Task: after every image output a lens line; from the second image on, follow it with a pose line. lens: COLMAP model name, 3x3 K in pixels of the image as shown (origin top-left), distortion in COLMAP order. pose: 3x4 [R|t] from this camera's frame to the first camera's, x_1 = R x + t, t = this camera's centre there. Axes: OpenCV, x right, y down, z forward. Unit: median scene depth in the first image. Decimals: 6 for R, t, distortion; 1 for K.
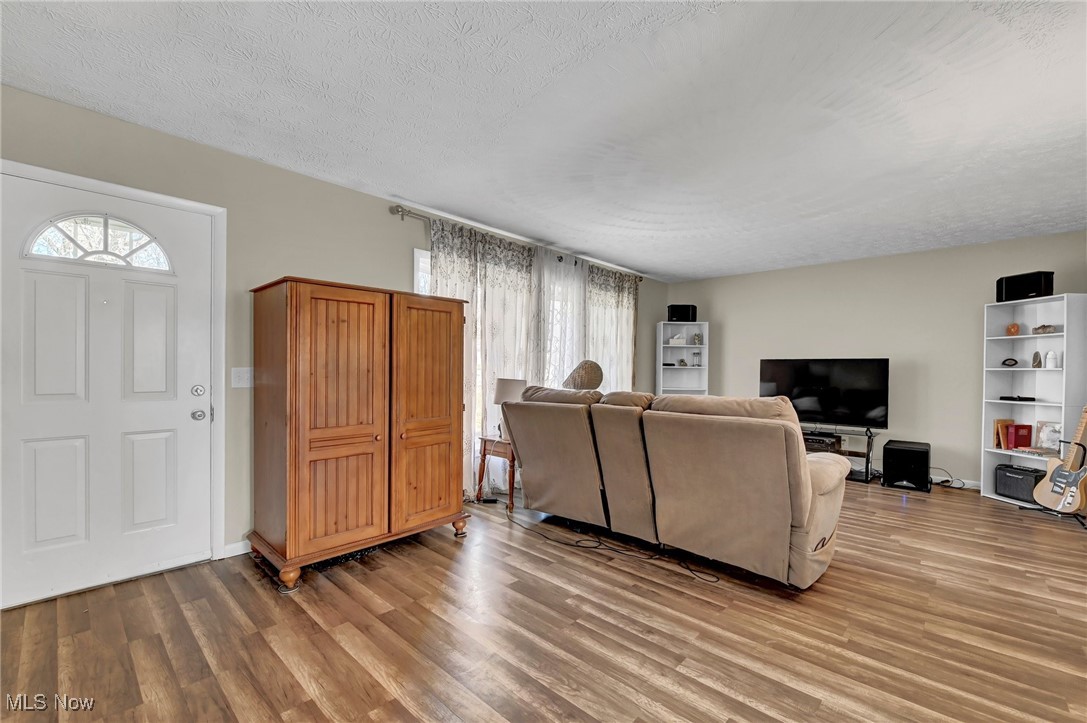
lens RADIAL K [[457.2, 0, 543.2], [0, 457.2, 369.2], [0, 0, 1]] dist [-0.009436, -0.000055]
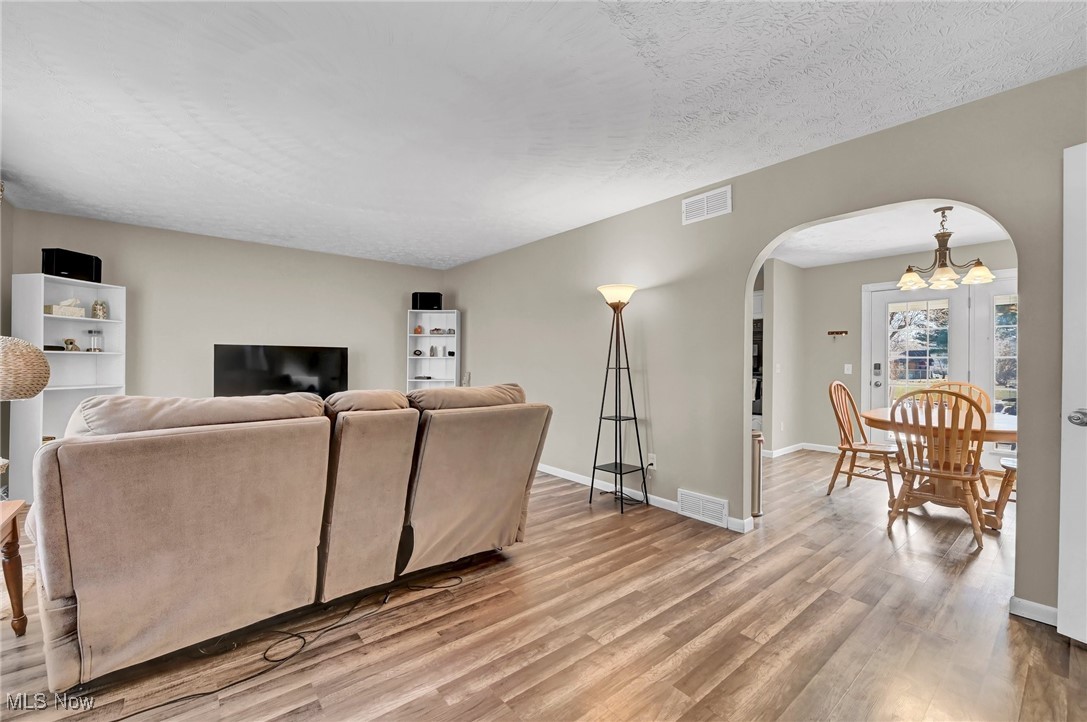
lens RADIAL K [[451.3, 0, 541.4], [0, 451.3, 358.0], [0, 0, 1]] dist [-0.004816, -0.000166]
pose [[0.129477, 0.000691, 0.991582, -0.515975], [-0.005387, 0.999985, 0.000006, -0.000425], [-0.991568, -0.005343, 0.129479, 0.689832]]
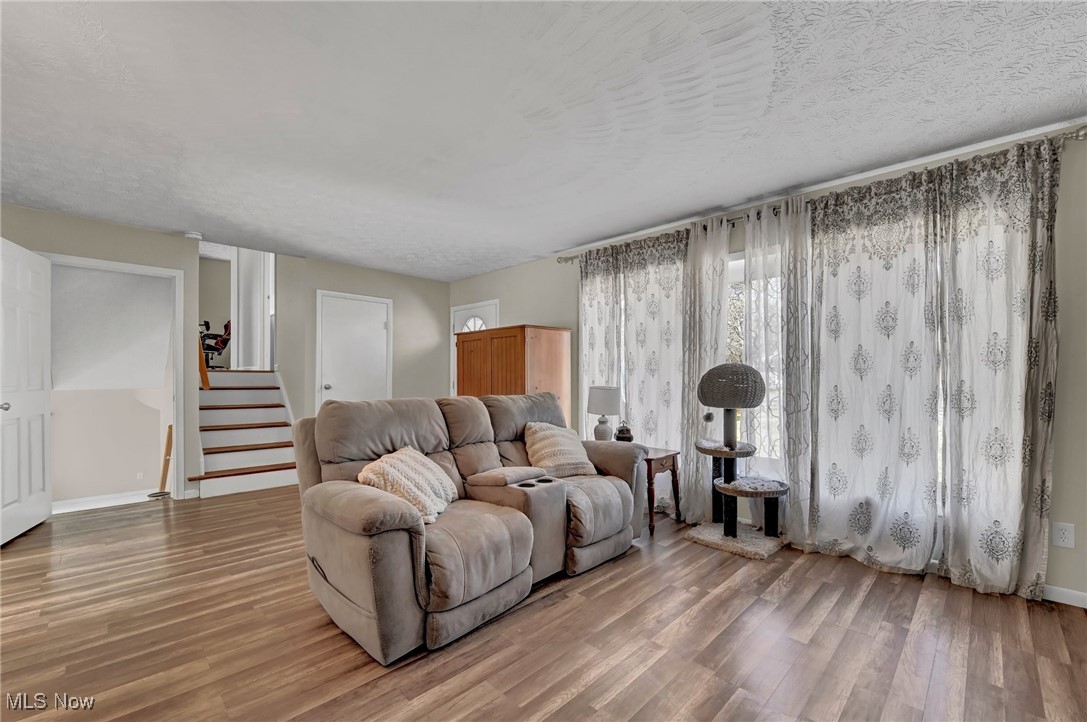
lens RADIAL K [[441.0, 0, 540.1], [0, 441.0, 377.2], [0, 0, 1]] dist [-0.018822, 0.000115]
pose [[-0.029255, -0.012793, -0.999490, 1.323824], [-0.007144, 0.999895, -0.012589, 0.021058], [0.999546, 0.006772, -0.029343, 1.322471]]
